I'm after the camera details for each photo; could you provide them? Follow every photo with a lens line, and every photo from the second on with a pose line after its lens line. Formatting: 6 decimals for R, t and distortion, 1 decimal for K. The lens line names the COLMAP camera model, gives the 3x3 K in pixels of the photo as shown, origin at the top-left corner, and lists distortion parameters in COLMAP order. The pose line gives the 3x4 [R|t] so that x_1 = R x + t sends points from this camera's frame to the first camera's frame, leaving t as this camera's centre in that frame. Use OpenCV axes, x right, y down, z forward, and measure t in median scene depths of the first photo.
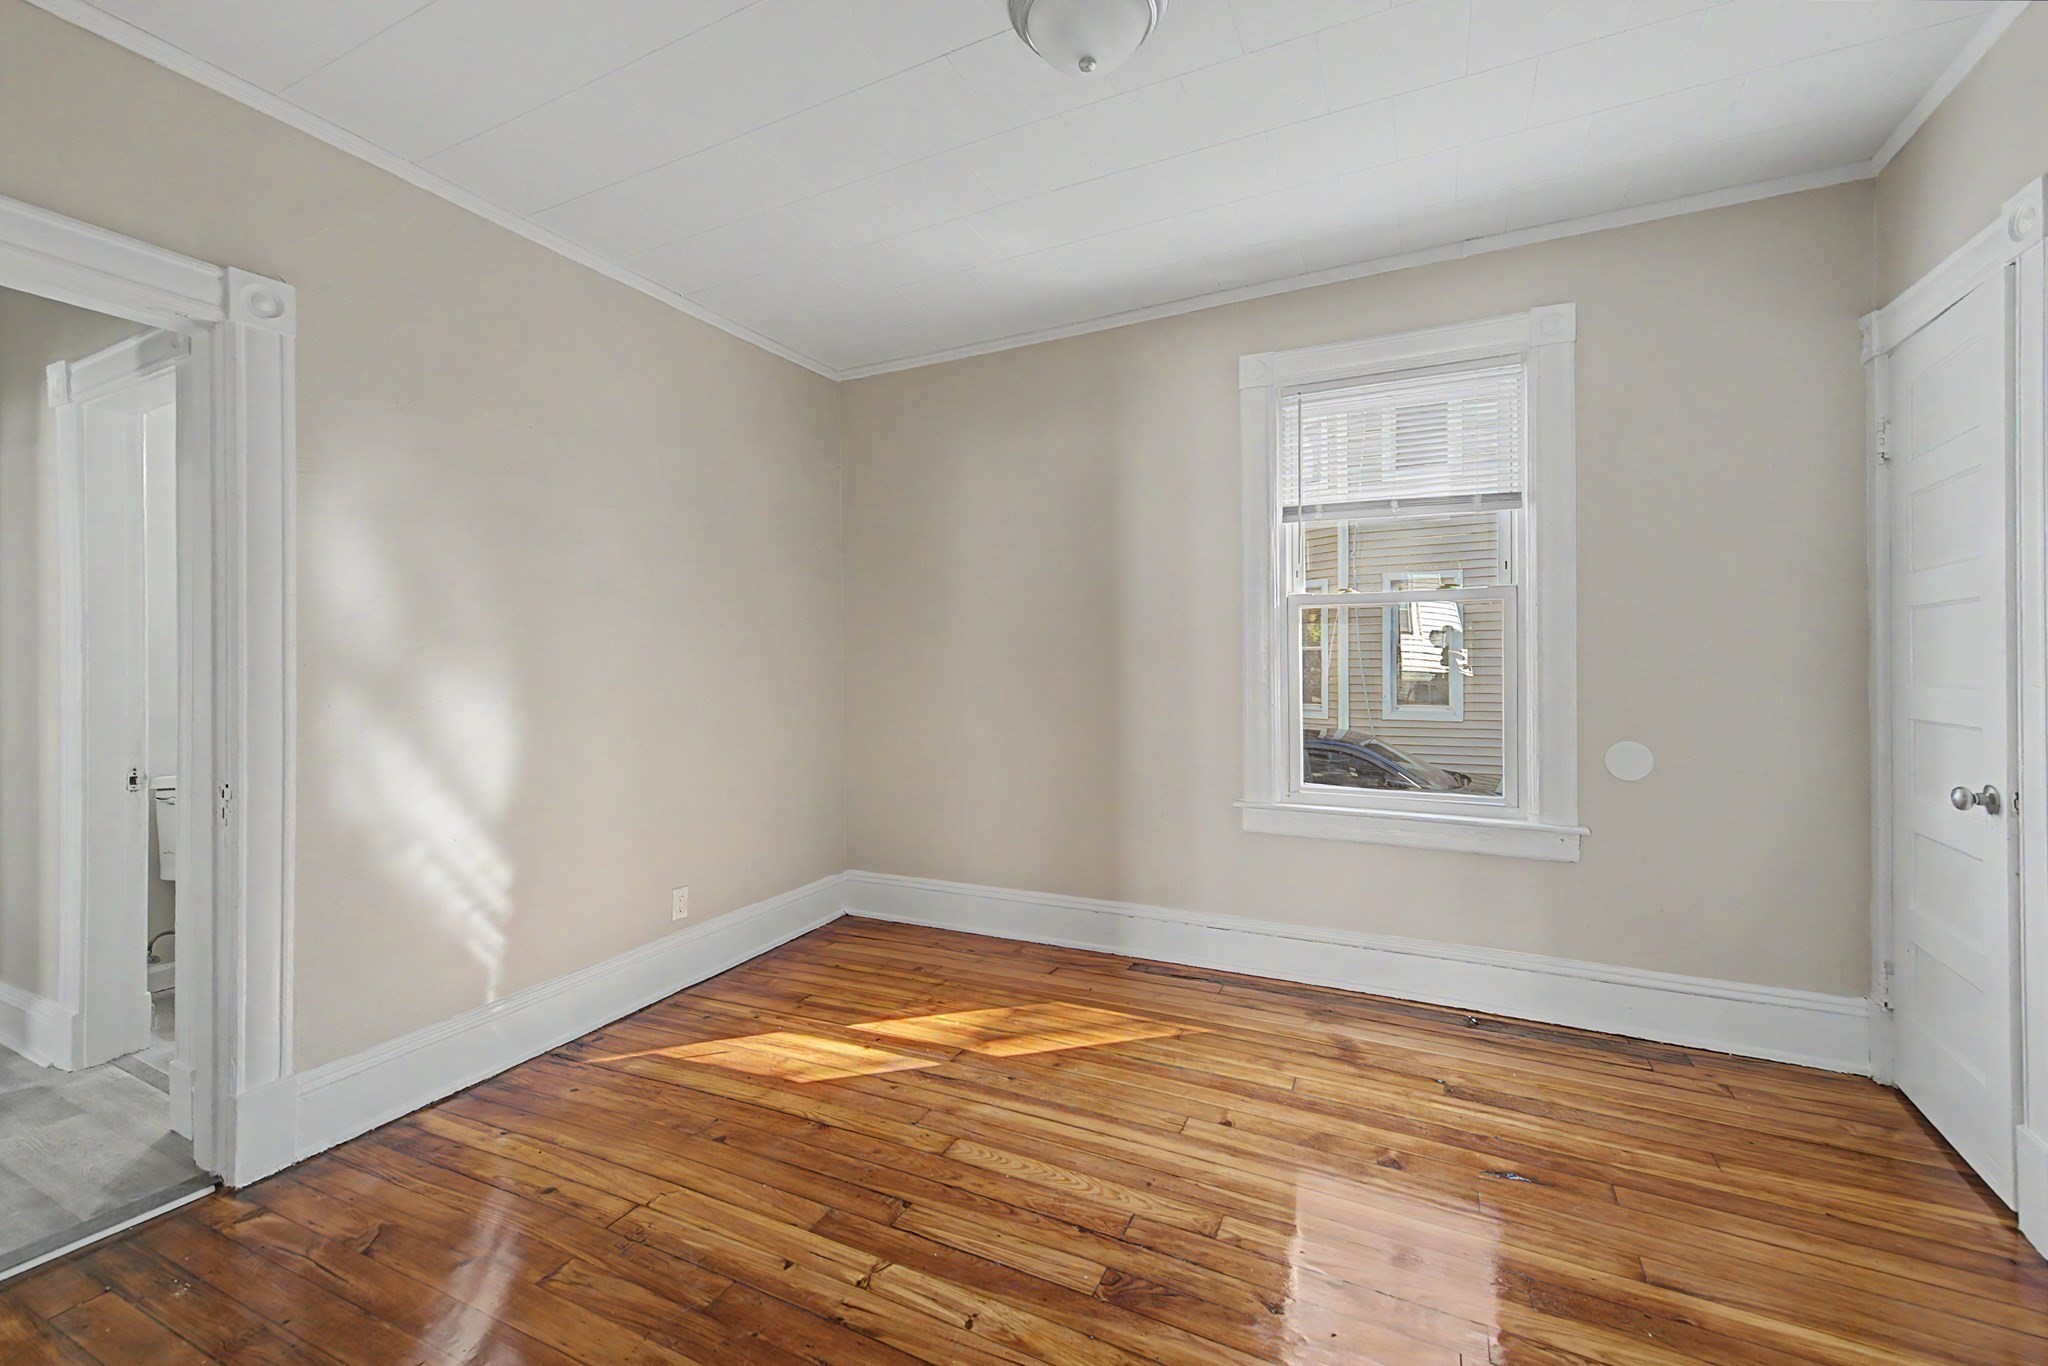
lens RADIAL K [[842.3, 0, 1032.1], [0, 842.3, 663.5], [0, 0, 1]] dist [0.001332, 0.000049]
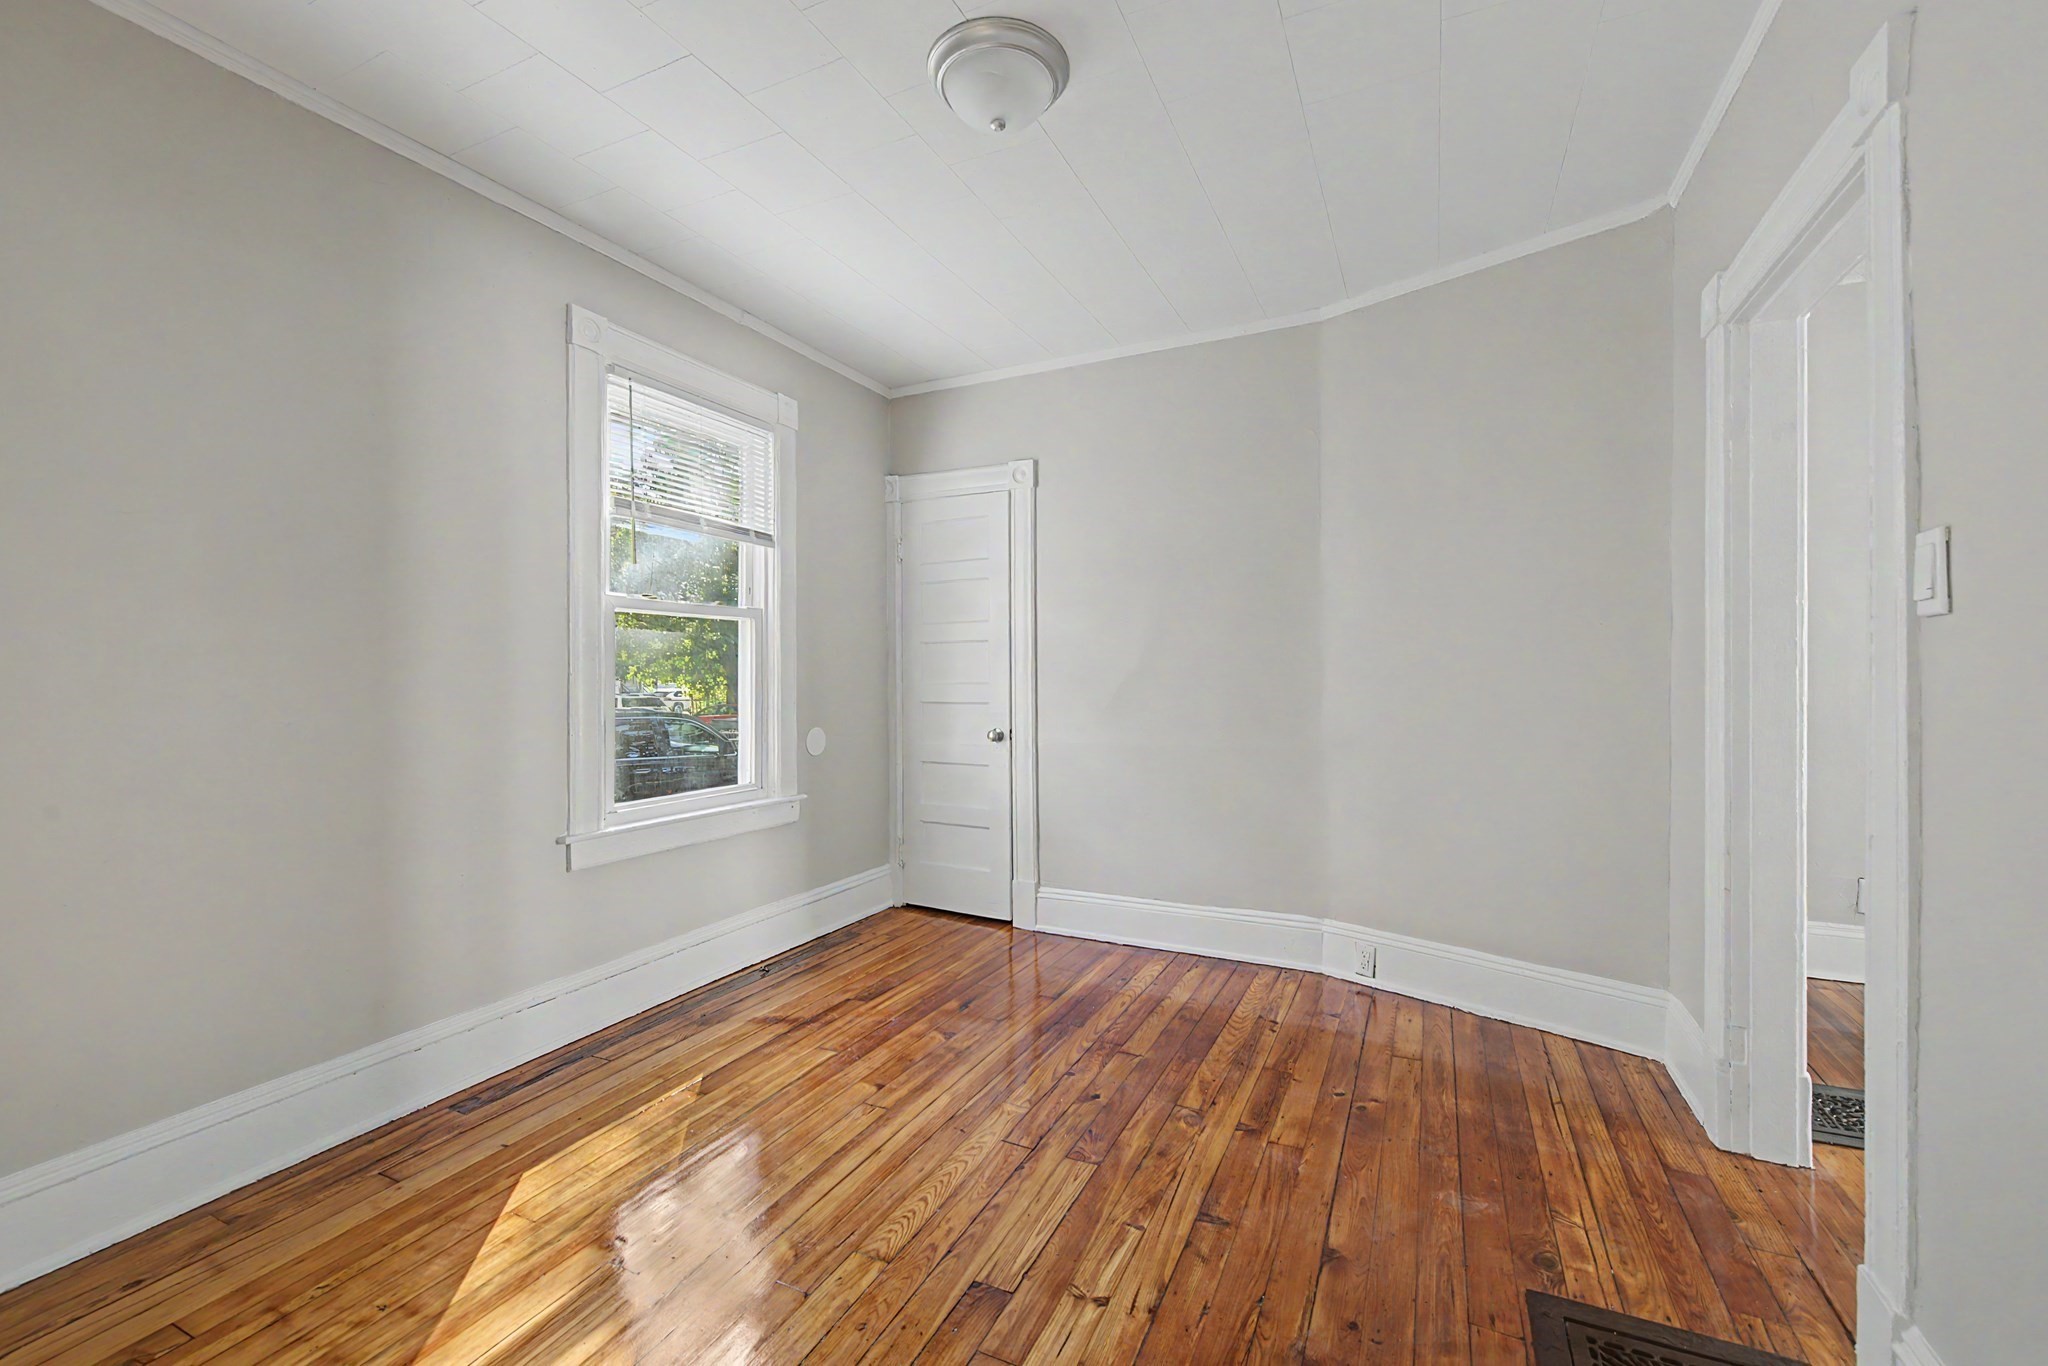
lens RADIAL K [[850.9, 0, 1024.3], [0, 850.9, 676.2], [0, 0, 1]] dist [0.001349, 0.000001]
pose [[-0.007658, 0.001194, 0.999970, -0.717194], [0.006501, 0.999978, -0.001144, 0.010660], [-0.999950, 0.006492, -0.007665, 0.664450]]
